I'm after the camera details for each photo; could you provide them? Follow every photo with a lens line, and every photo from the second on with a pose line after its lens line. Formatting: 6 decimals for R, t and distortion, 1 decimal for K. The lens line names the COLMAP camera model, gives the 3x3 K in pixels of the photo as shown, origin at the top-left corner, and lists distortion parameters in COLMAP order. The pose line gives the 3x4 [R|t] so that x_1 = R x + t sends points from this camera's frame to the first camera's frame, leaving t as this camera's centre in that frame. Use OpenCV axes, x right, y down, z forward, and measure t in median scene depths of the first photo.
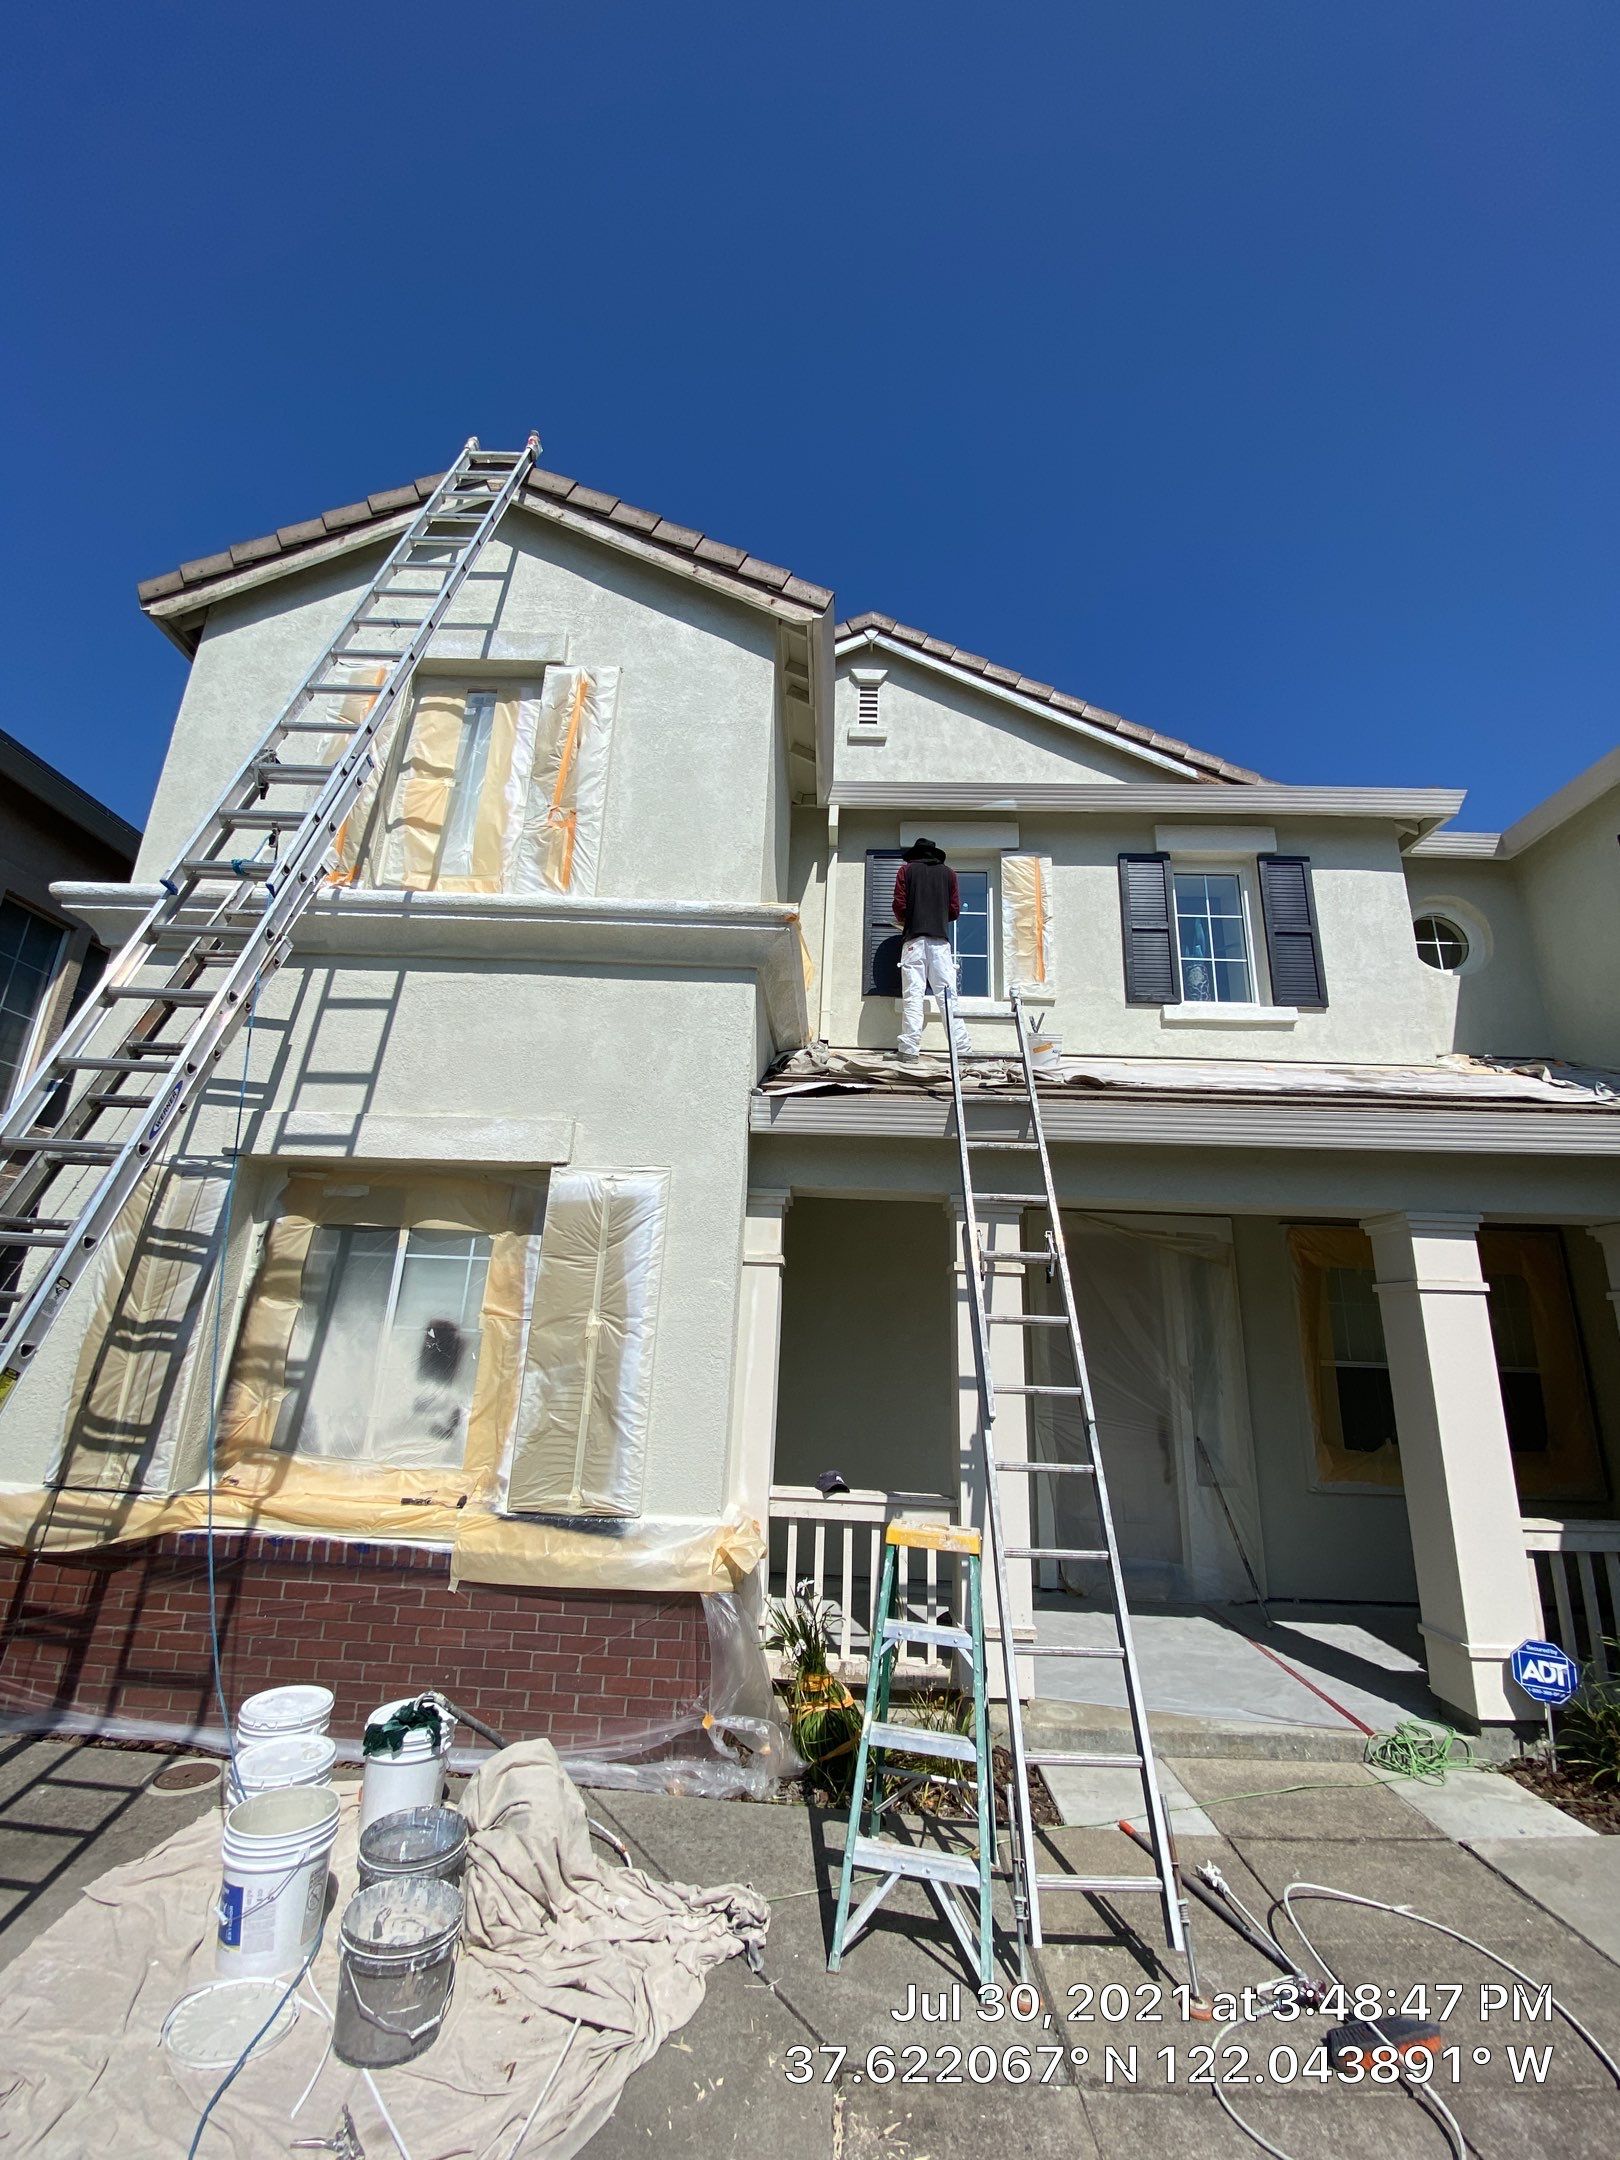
lens RADIAL K [[876.7, 0, 804.7], [0, 876.7, 1075.0], [0, 0, 1]] dist [0.022545, -0.021353]
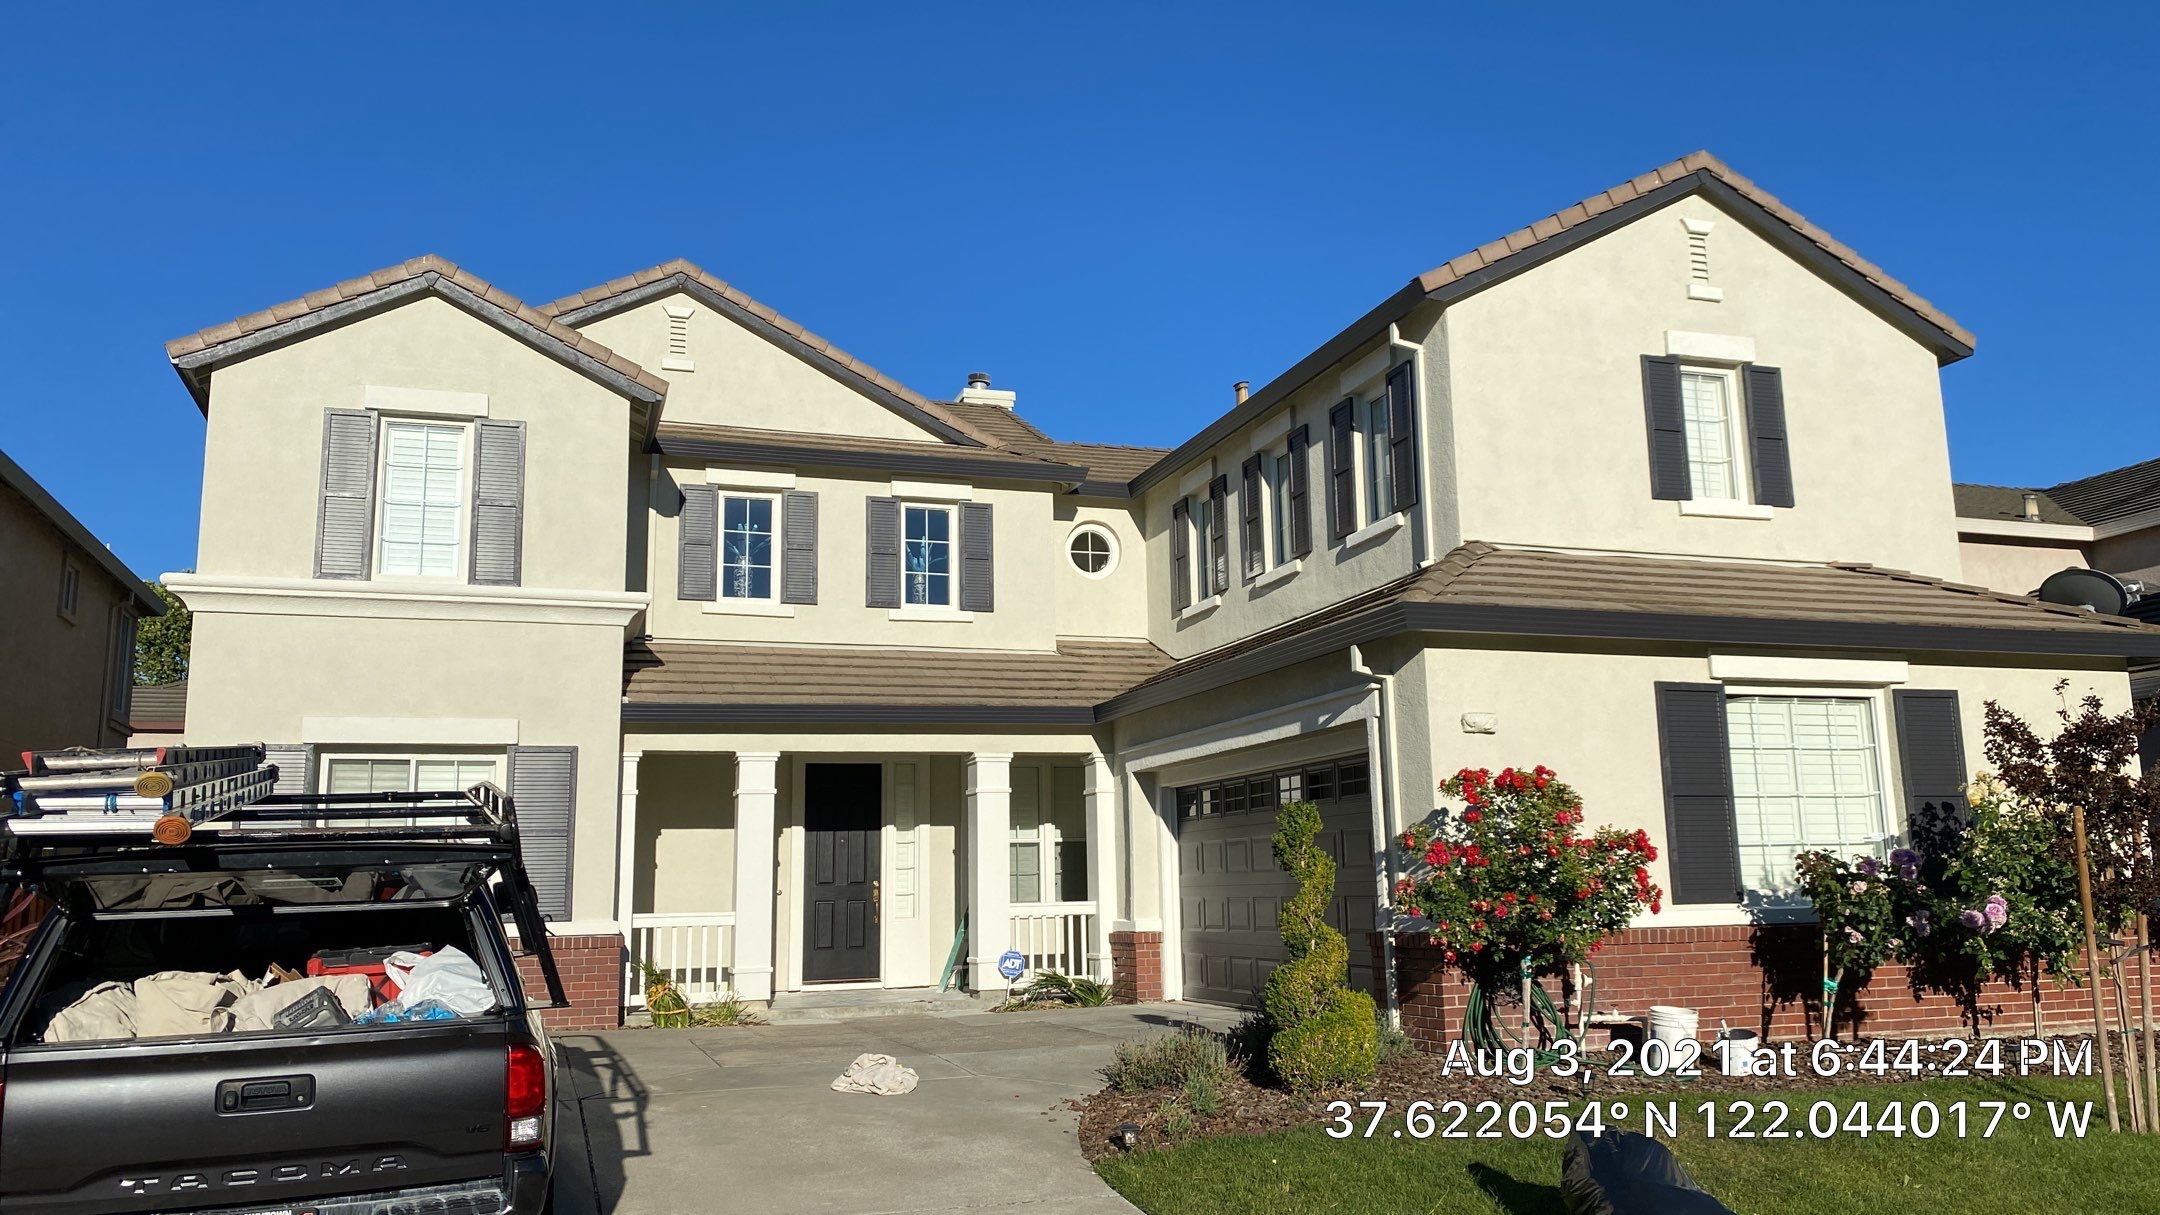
lens RADIAL K [[1646.3, 0, 1106.0], [0, 1646.3, 600.3], [0, 0, 1]] dist [0.001874, -0.001453]
pose [[0.935026, 0.002848, 0.354569, -0.280789], [-0.040602, 0.994250, 0.099085, -0.474742], [-0.352248, -0.107043, 0.929765, -2.086983]]
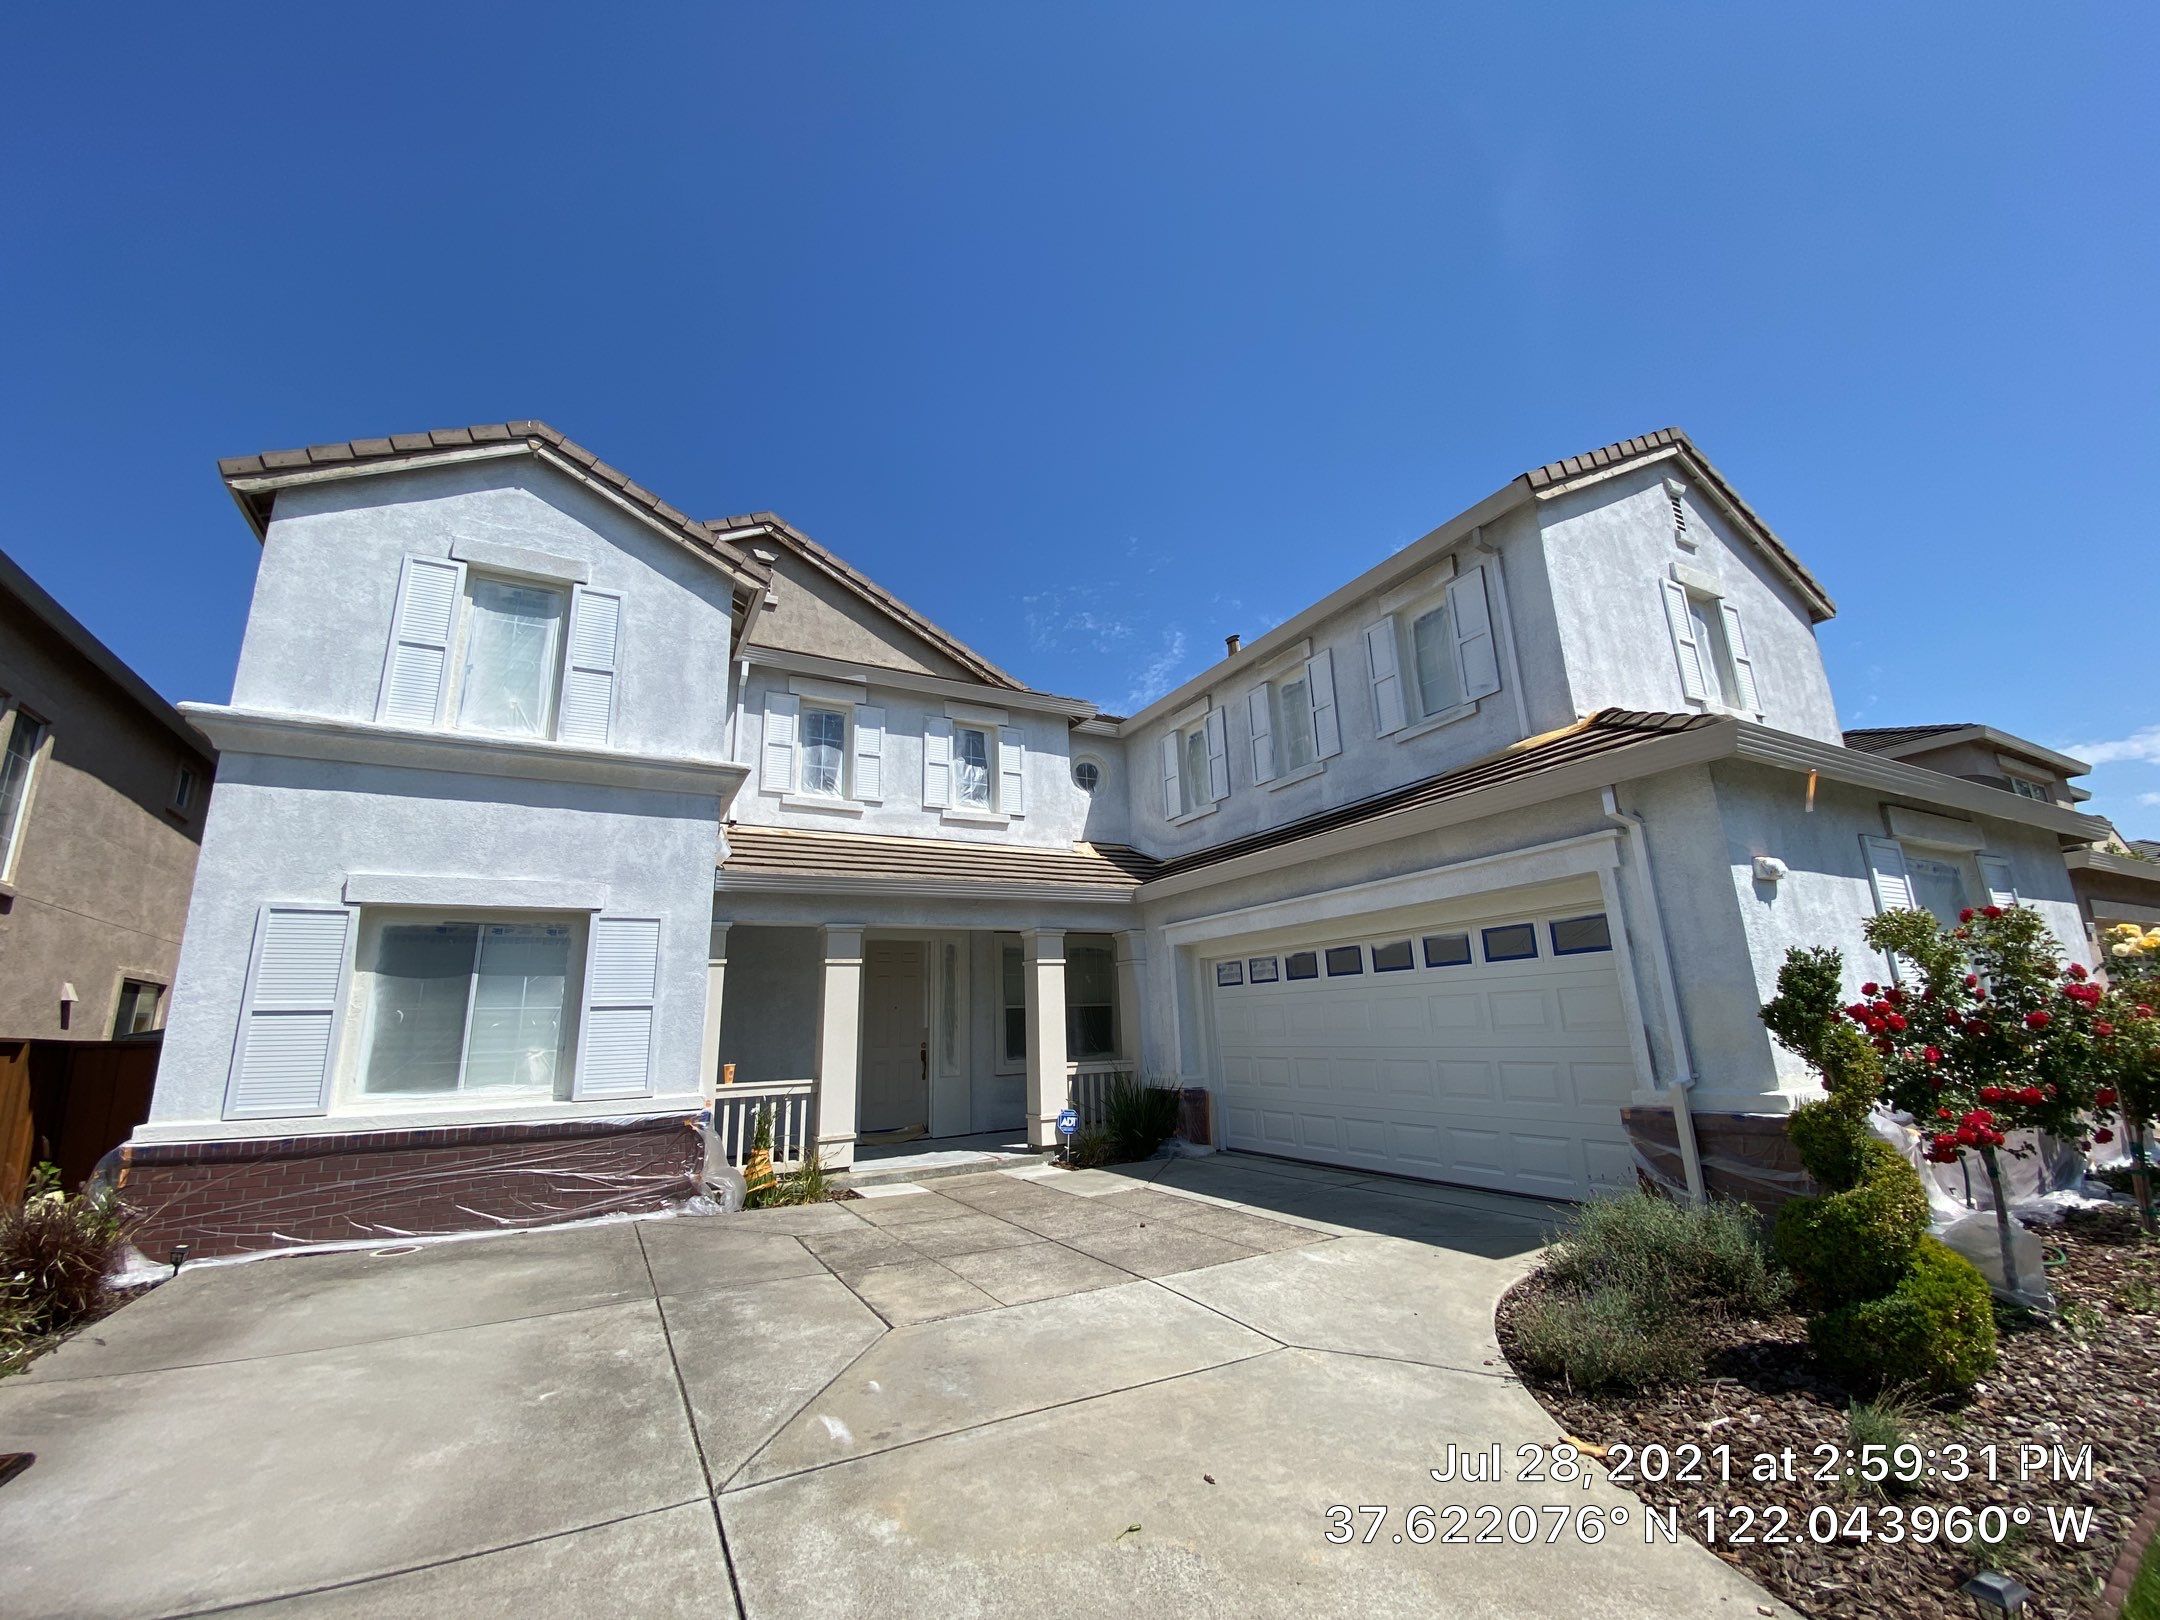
lens RADIAL K [[870.2, 0, 1074.7], [0, 870.2, 816.9], [0, 0, 1]] dist [0.014651, -0.018866]
pose [[0.864875, 0.051299, 0.499359, -0.276724], [-0.071243, 0.997239, 0.020944, -0.149839], [-0.496906, -0.053690, 0.866142, -0.772645]]
